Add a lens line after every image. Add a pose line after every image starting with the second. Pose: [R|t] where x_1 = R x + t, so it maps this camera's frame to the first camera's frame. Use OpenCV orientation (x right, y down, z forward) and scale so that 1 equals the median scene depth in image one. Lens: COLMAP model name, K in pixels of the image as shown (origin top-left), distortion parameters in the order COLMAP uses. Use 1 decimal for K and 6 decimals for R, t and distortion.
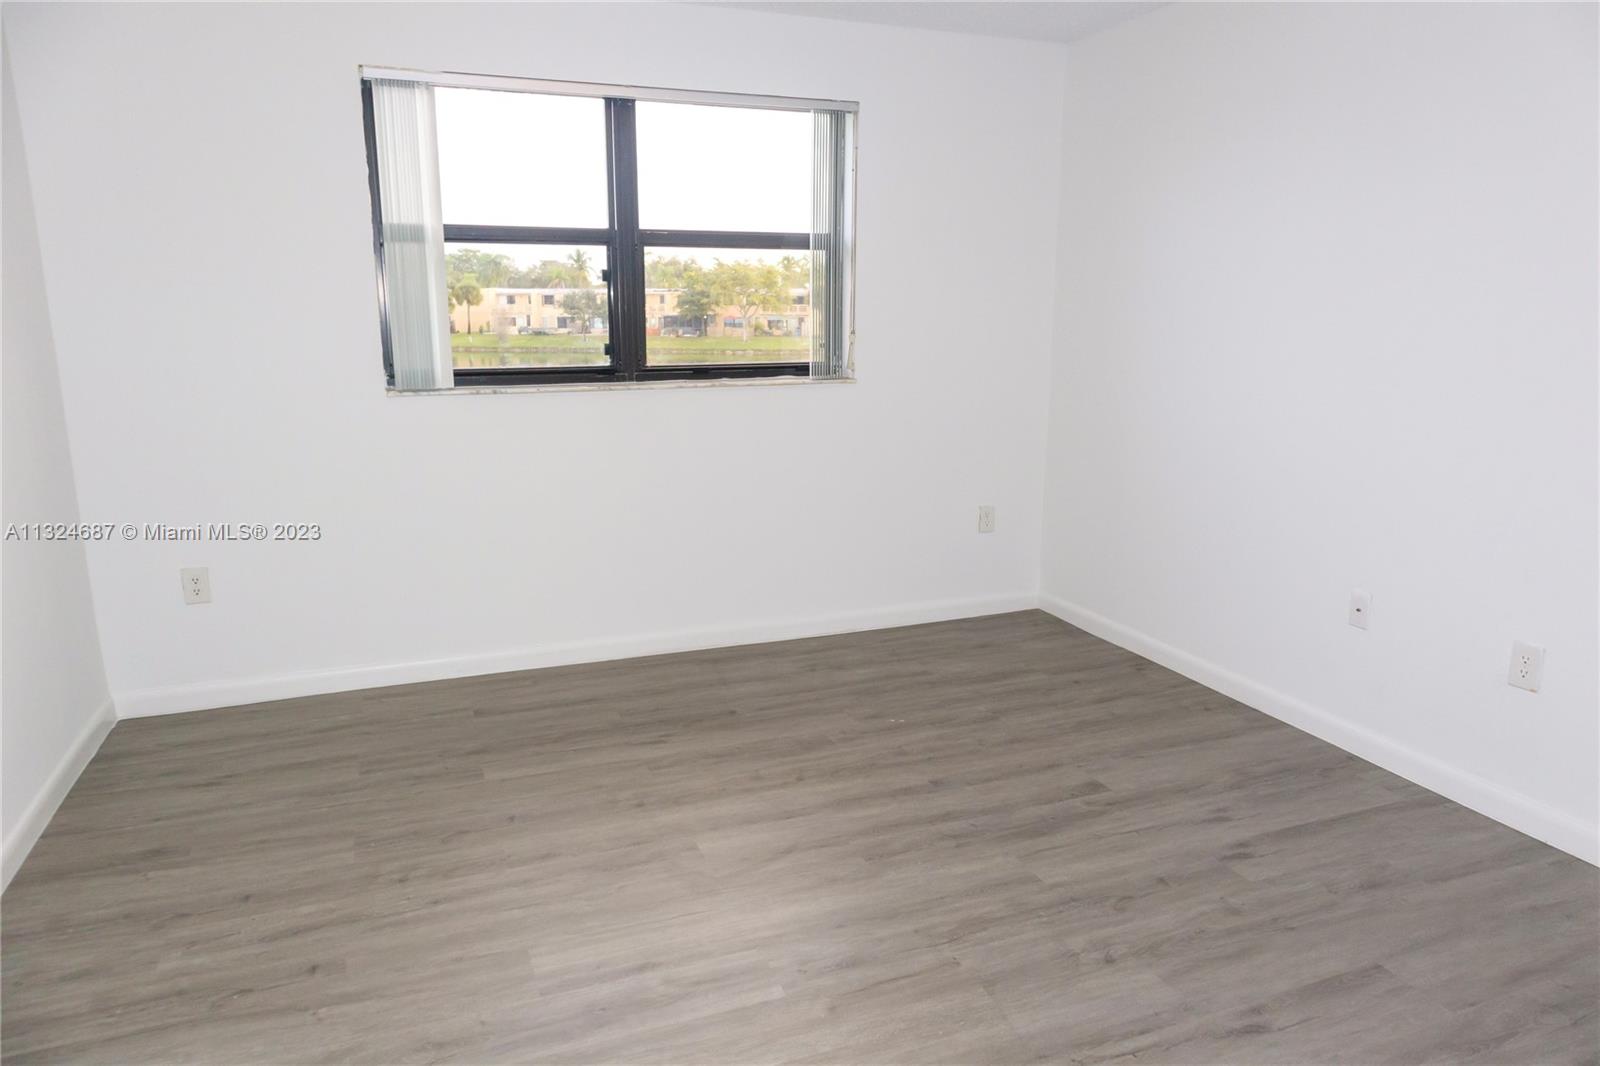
lens RADIAL K [[1075.9, 0, 803.0], [0, 1075.9, 535.0], [0, 0, 1]] dist [0.000071, 0.002946]
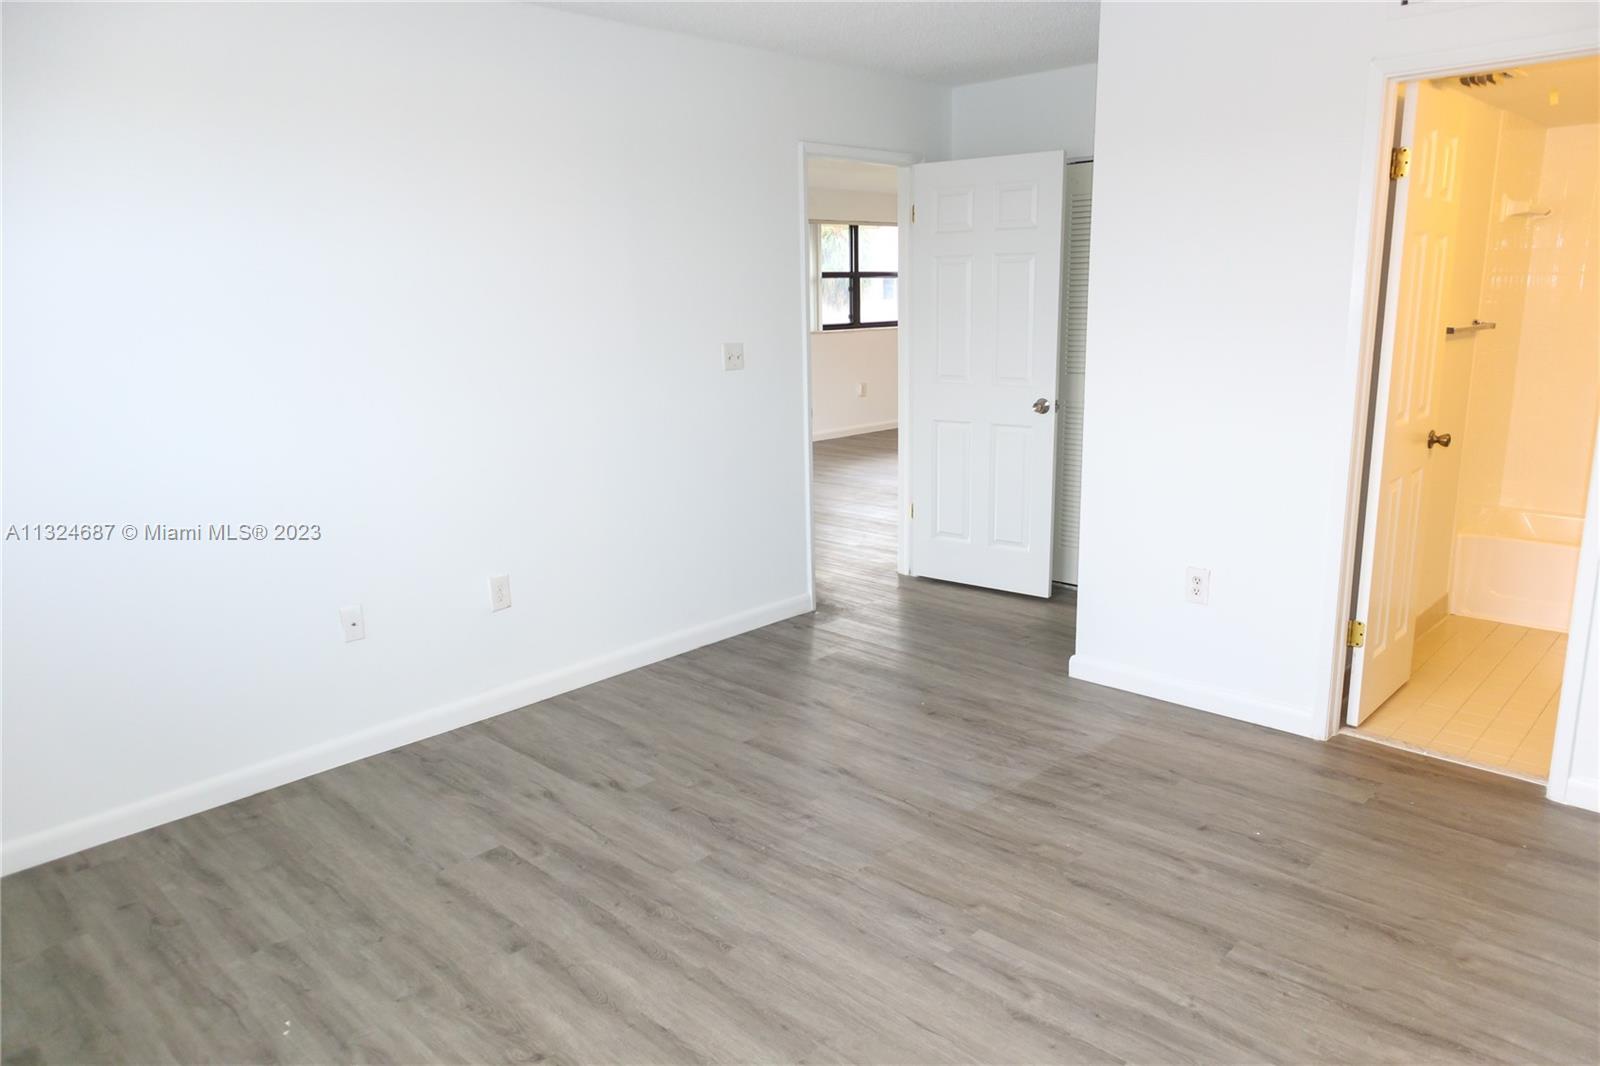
lens RADIAL K [[1086.7, 0, 803.0], [0, 1086.7, 535.2], [0, 0, 1]] dist [0.032269, -0.002446]
pose [[-0.414543, -0.193318, 0.889259, -0.558886], [0.215230, 0.928626, 0.302209, -0.224114], [-0.884211, 0.316674, -0.343348, 0.894013]]
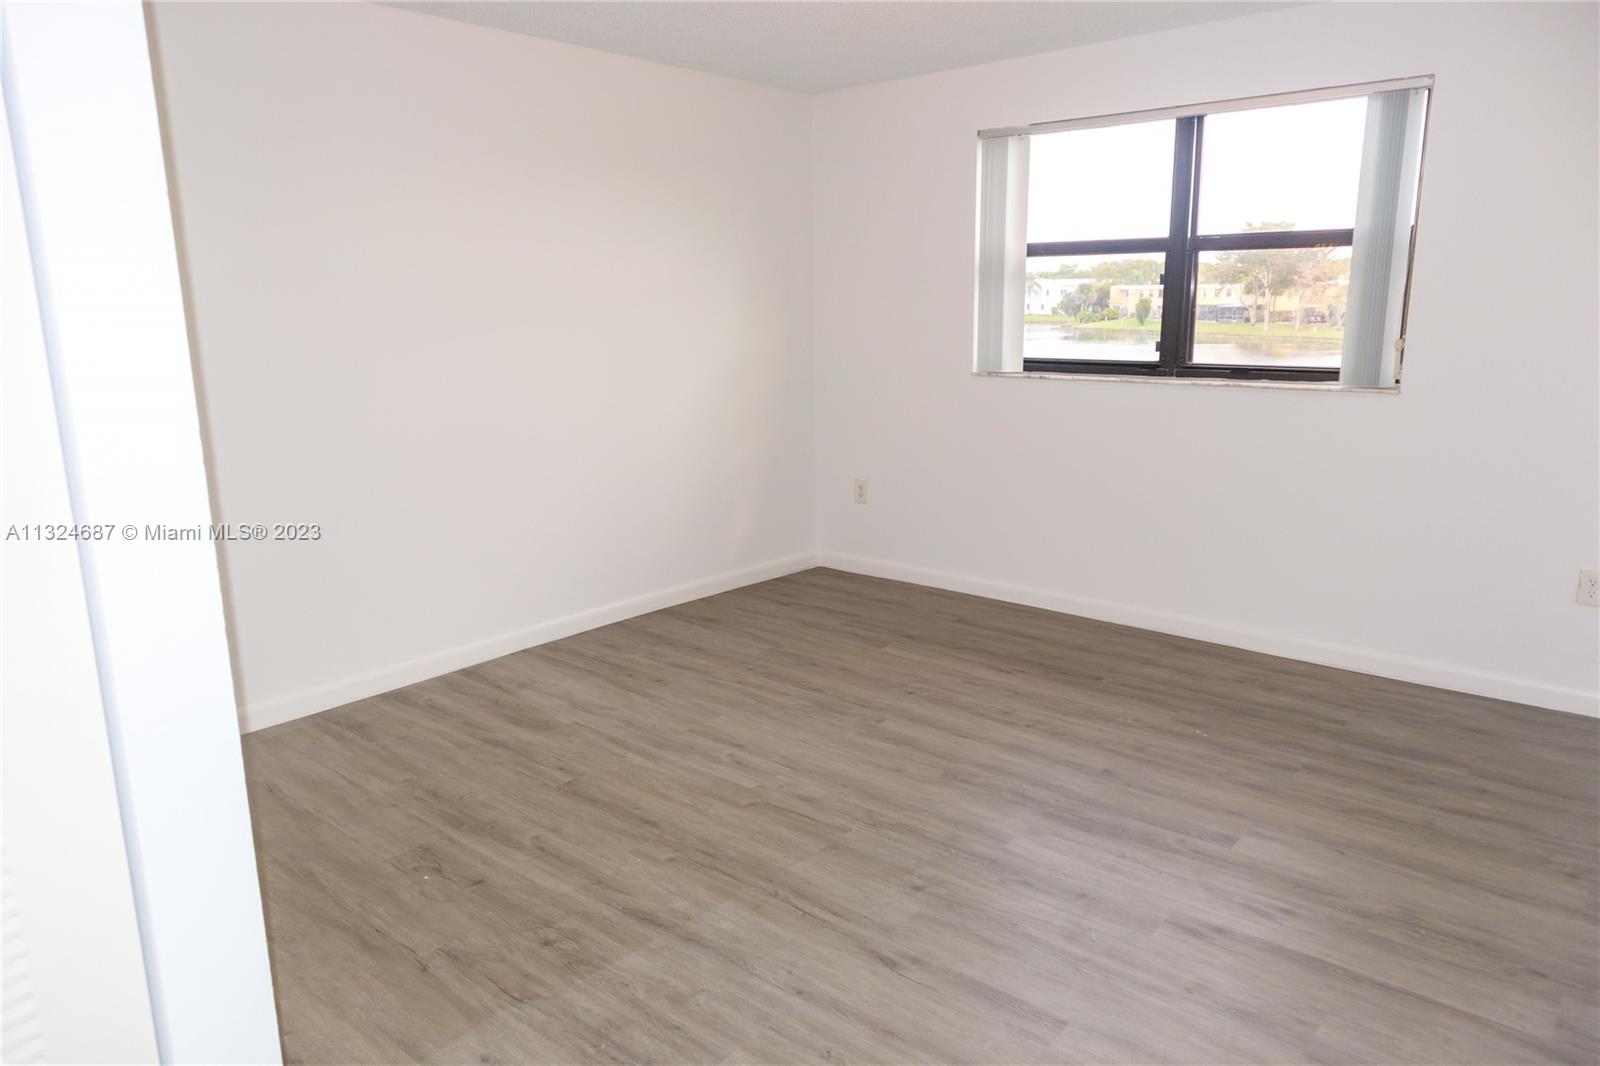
lens RADIAL K [[1075.9, 0, 803.0], [0, 1075.9, 535.0], [0, 0, 1]] dist [0.000071, 0.002946]
pose [[0.470039, 0.185652, -0.862900, 0.752515], [-0.177054, 0.977590, 0.113883, -0.053080], [0.864705, 0.099250, 0.492376, 0.192927]]
